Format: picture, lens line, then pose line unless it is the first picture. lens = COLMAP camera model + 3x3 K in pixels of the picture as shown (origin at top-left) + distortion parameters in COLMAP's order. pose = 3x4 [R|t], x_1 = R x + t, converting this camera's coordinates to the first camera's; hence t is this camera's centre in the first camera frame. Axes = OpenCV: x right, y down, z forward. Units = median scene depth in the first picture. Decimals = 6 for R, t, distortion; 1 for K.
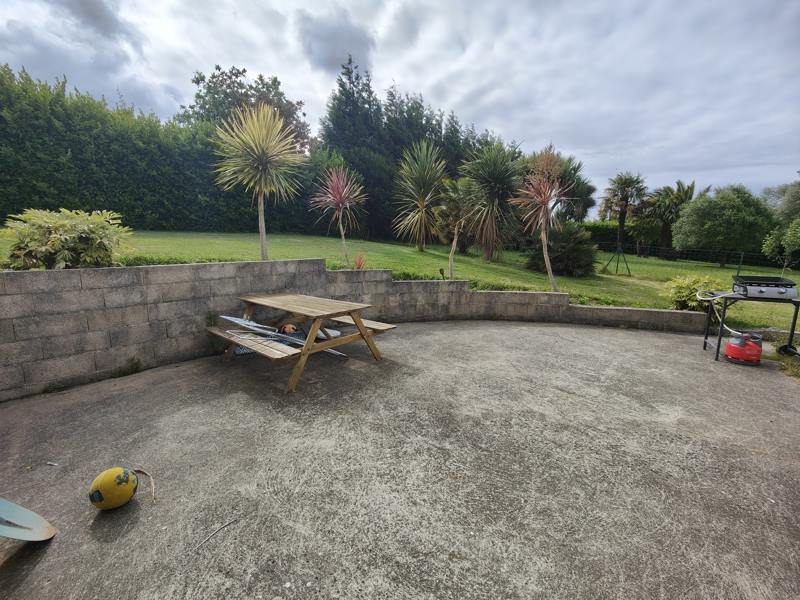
lens RADIAL K [[347.1, 0, 396.0], [0, 347.1, 304.2], [0, 0, 1]] dist [-0.003908, -0.000865]
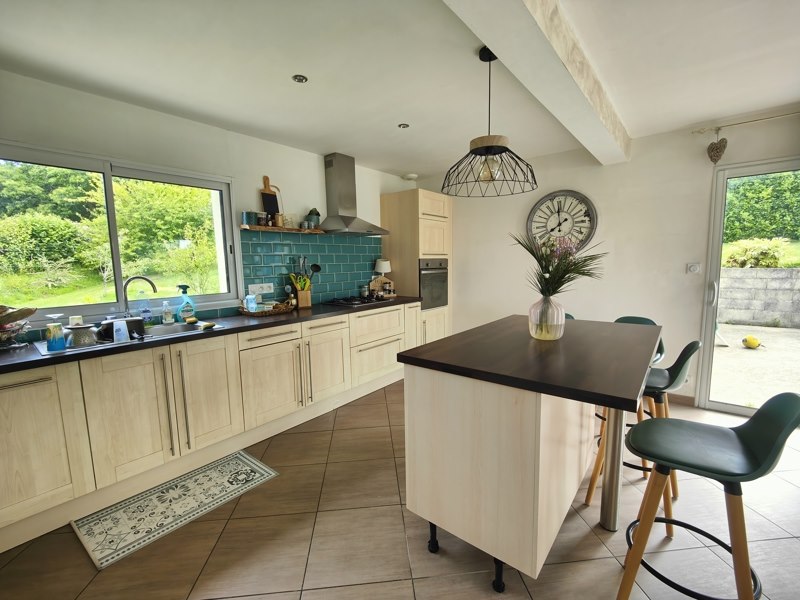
lens RADIAL K [[347.1, 0, 396.0], [0, 347.1, 300.3], [0, 0, 1]] dist [-0.003908, -0.000865]
pose [[0.026924, 0.117377, -0.992722, 0.993361], [-0.144744, 0.983075, 0.112310, 0.151881], [0.989103, 0.140666, 0.043458, -1.085723]]
